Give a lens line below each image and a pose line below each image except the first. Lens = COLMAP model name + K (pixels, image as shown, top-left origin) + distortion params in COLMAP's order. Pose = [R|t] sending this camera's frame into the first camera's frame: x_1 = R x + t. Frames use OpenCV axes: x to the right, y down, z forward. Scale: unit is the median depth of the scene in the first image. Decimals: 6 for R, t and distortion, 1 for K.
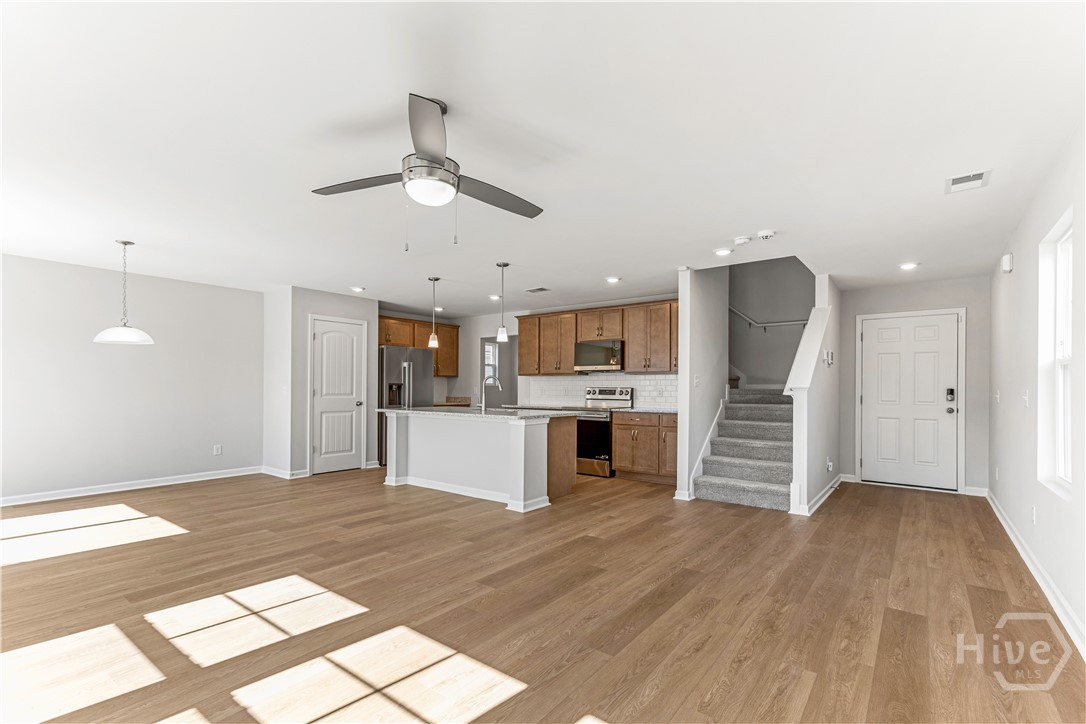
lens RADIAL K [[487.6, 0, 536.5], [0, 487.6, 384.9], [0, 0, 1]] dist [0.019654, 0.006467]
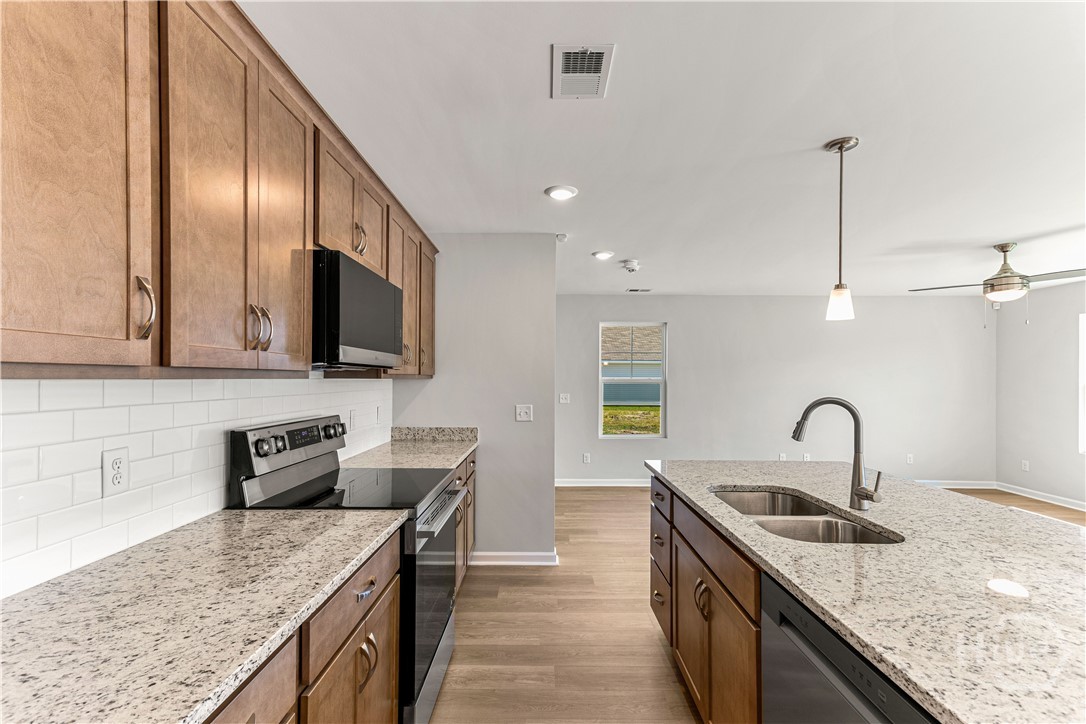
lens RADIAL K [[487.6, 0, 542.2], [0, 487.6, 373.5], [0, 0, 1]] dist [0.019654, 0.006467]
pose [[-0.631083, -0.008225, 0.775672, -0.194146], [-0.018454, 0.999820, -0.004412, -0.024691], [-0.775496, -0.017099, -0.631121, 1.137266]]
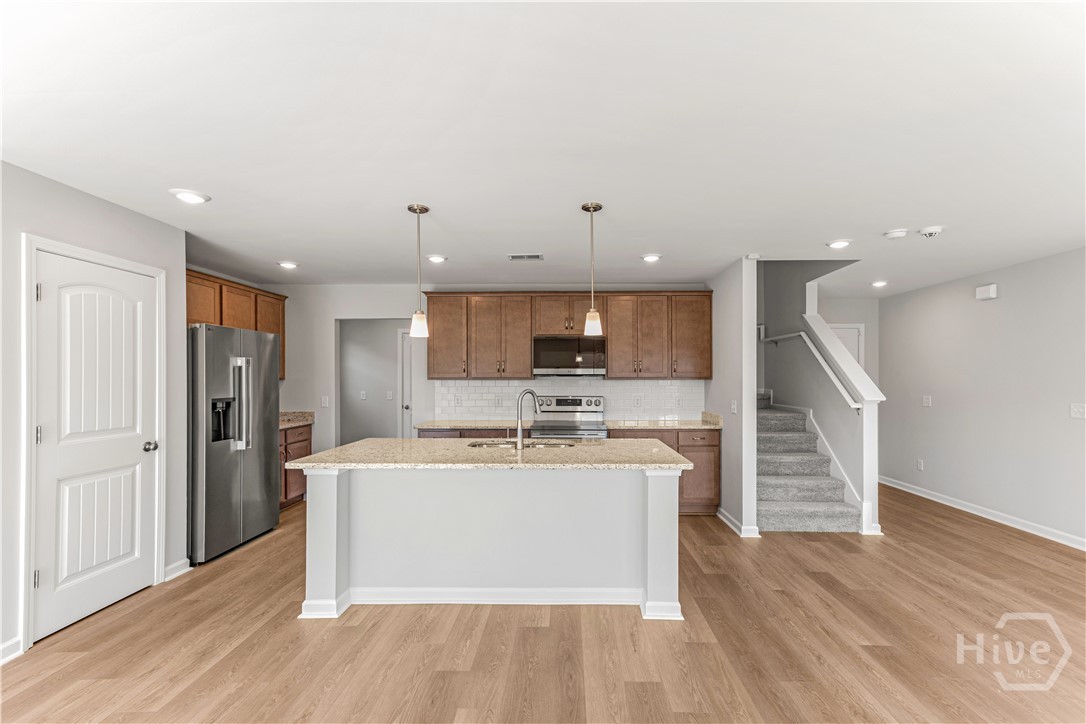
lens RADIAL K [[487.6, 0, 556.4], [0, 487.6, 376.7], [0, 0, 1]] dist [0.019654, 0.006467]
pose [[0.798783, -0.004729, 0.601601, -0.355335], [0.001335, 0.999981, 0.006088, -0.031669], [-0.601618, -0.004060, 0.798773, 0.414492]]
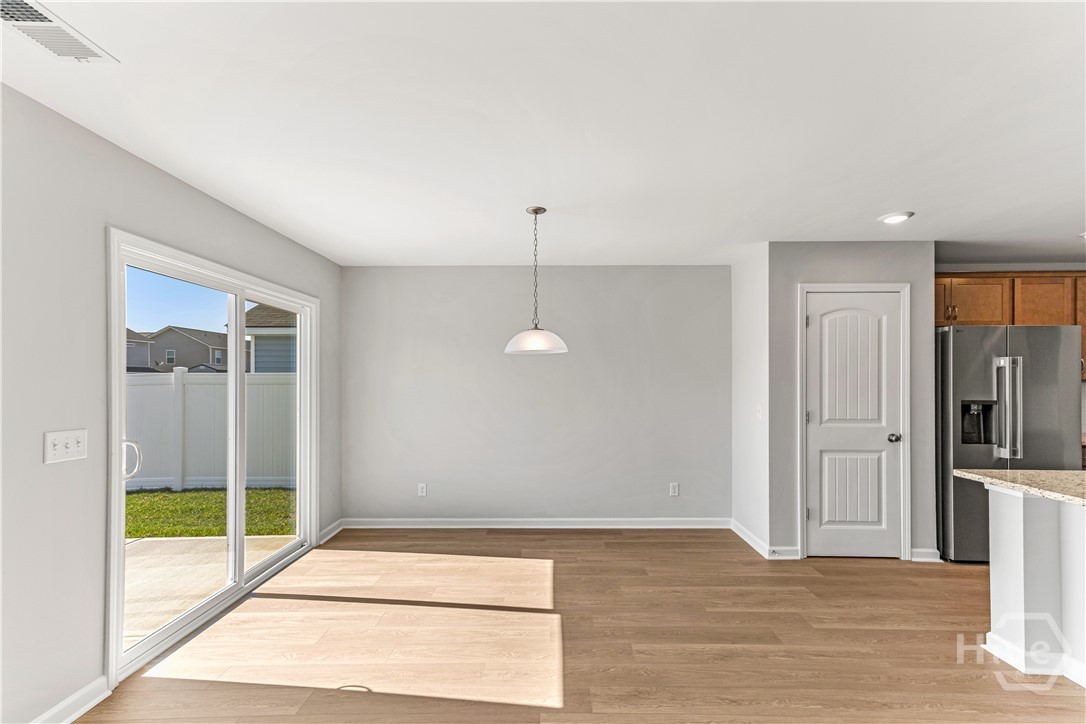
lens RADIAL K [[487.6, 0, 556.6], [0, 487.6, 379.2], [0, 0, 1]] dist [0.019654, 0.006467]
pose [[0.620331, -0.004953, -0.784325, -0.175379], [0.006714, 0.999977, -0.001004, -0.030173], [0.784312, -0.004643, 0.620350, 0.389786]]
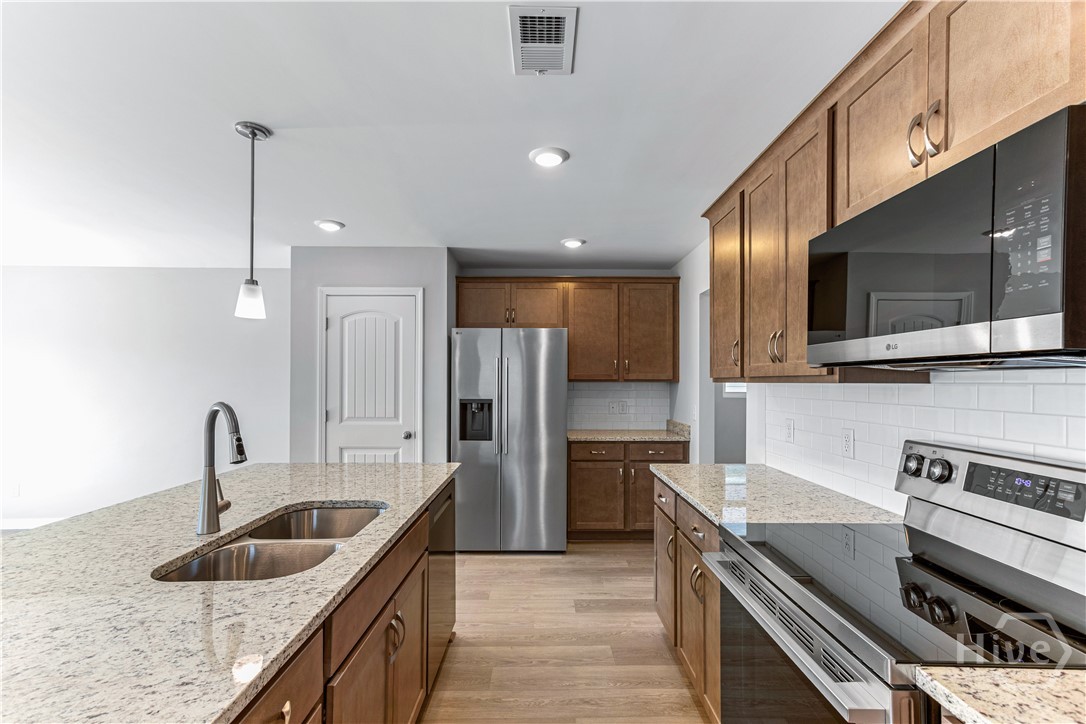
lens RADIAL K [[487.6, 0, 544.2], [0, 487.6, 381.9], [0, 0, 1]] dist [0.019654, 0.006467]
pose [[0.631293, -0.003999, -0.775534, 0.184457], [0.008398, 0.999963, 0.001680, -0.024128], [0.775499, -0.007573, 0.631304, 0.805843]]
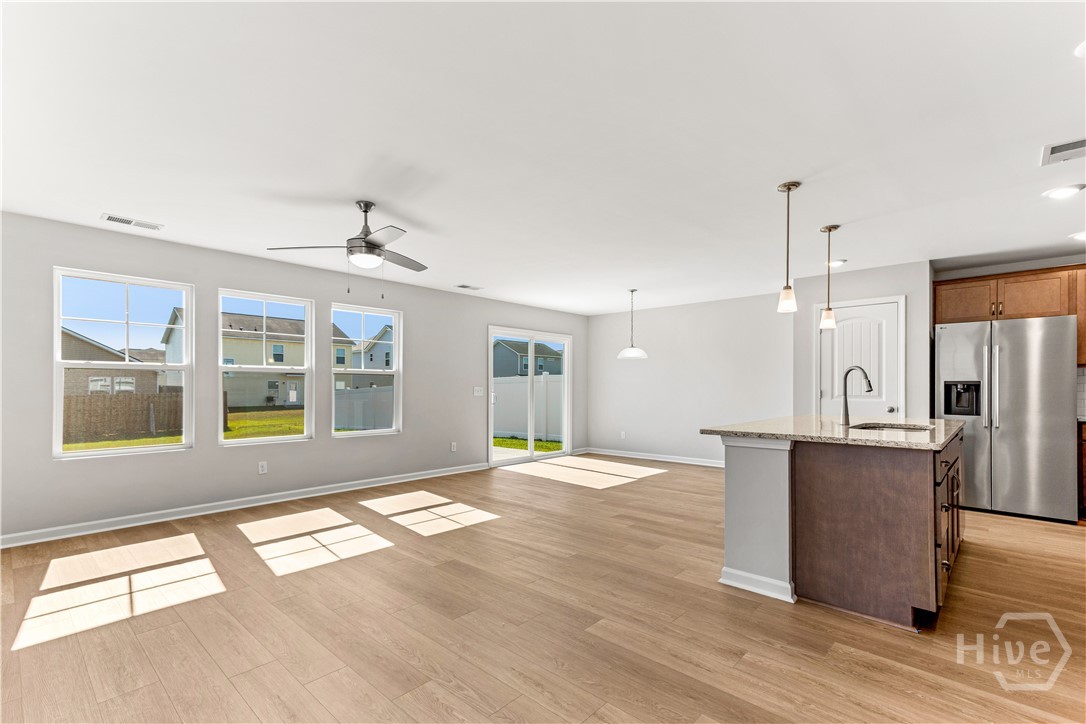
lens RADIAL K [[487.6, 0, 553.8], [0, 487.6, 382.4], [0, 0, 1]] dist [0.019654, 0.006467]
pose [[-0.053047, -0.016426, -0.998457, 0.426551], [0.003291, 0.999856, -0.016623, 0.008145], [0.998587, -0.004167, -0.052985, 0.560344]]
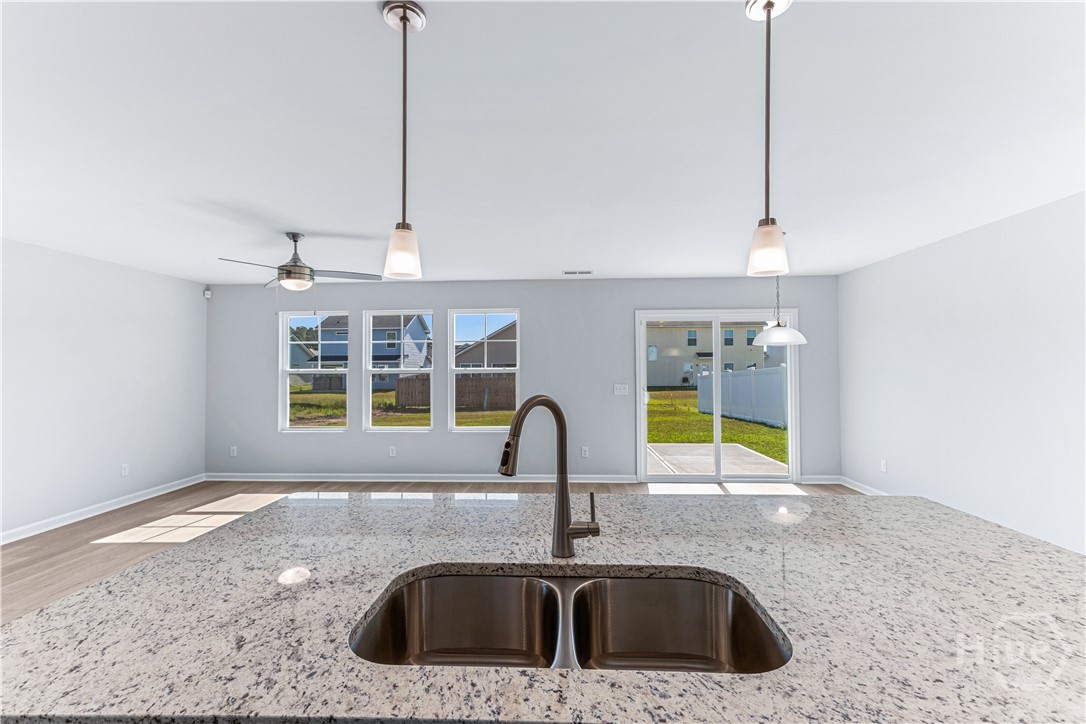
lens RADIAL K [[487.6, 0, 538.8], [0, 487.6, 362.8], [0, 0, 1]] dist [0.019654, 0.006467]
pose [[-0.817290, -0.001598, -0.576224, 0.020346], [0.010828, 0.999777, -0.018131, -0.023862], [0.576125, -0.021057, -0.817091, 0.977006]]
